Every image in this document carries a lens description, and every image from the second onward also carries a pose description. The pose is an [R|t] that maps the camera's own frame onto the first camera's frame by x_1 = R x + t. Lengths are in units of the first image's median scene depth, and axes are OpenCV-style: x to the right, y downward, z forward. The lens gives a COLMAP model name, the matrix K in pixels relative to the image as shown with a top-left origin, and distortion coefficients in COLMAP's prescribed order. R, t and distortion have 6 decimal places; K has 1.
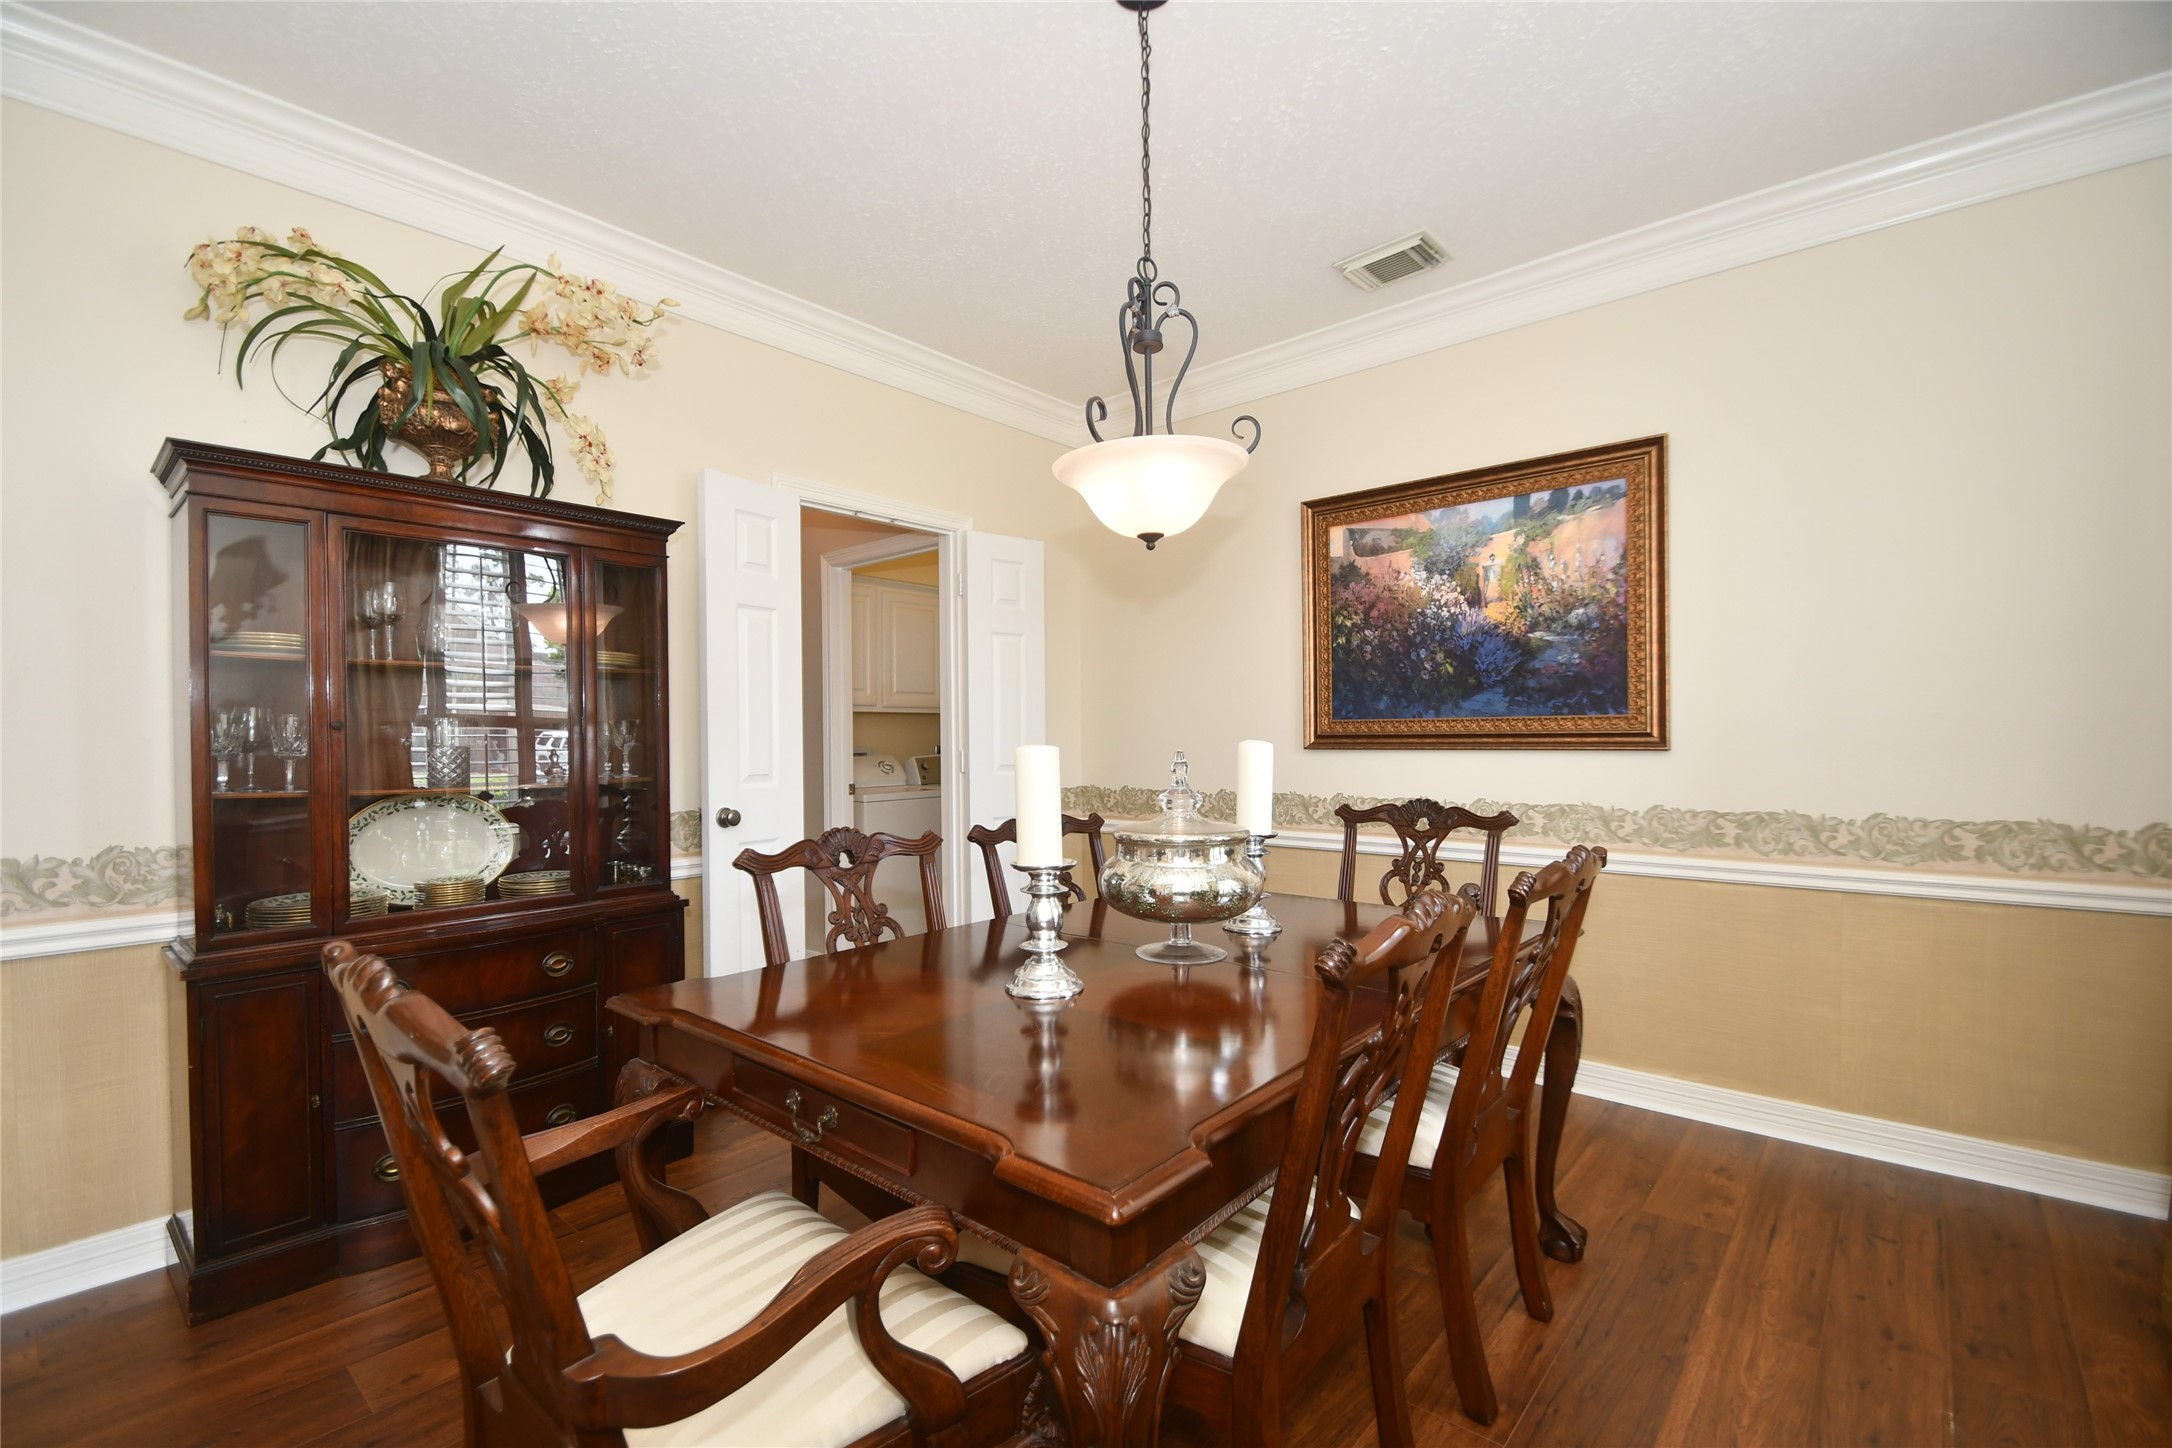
lens RADIAL K [[954.7, 0, 1061.2], [0, 954.7, 740.6], [0, 0, 1]] dist [0.020206, -0.017339]
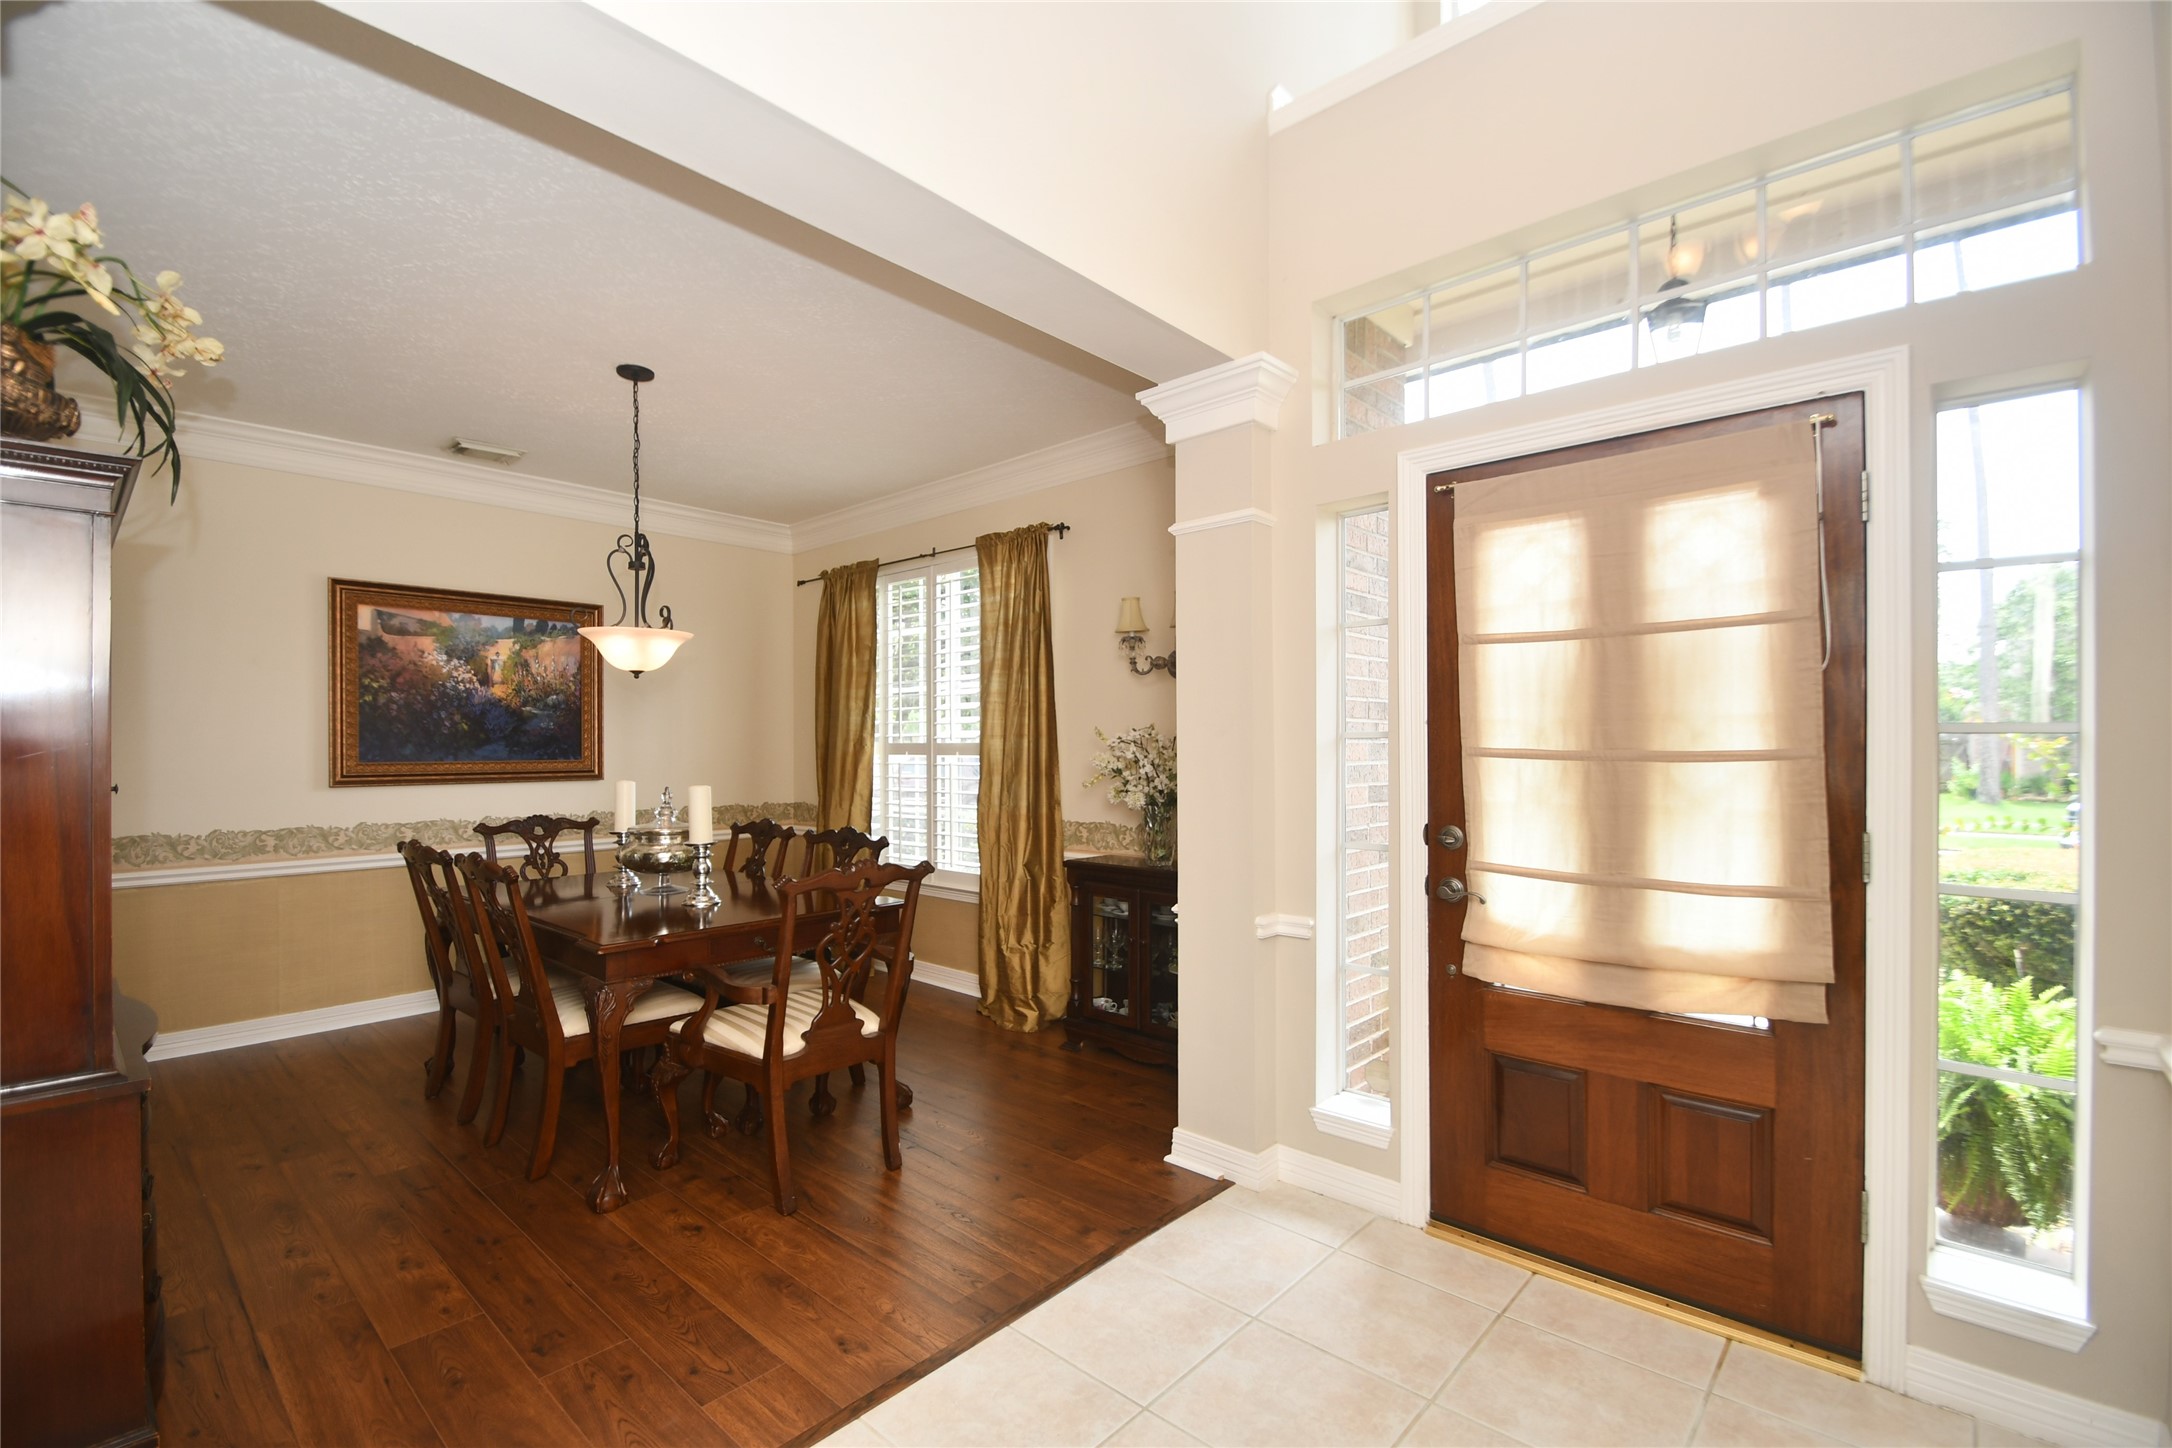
lens RADIAL K [[954.7, 0, 1061.2], [0, 954.7, 740.6], [0, 0, 1]] dist [0.020206, -0.017339]
pose [[0.015167, 0.011509, 0.999819, -1.015218], [0.004312, 0.999924, -0.011575, -0.034485], [-0.999876, 0.004486, 0.015116, 0.094707]]
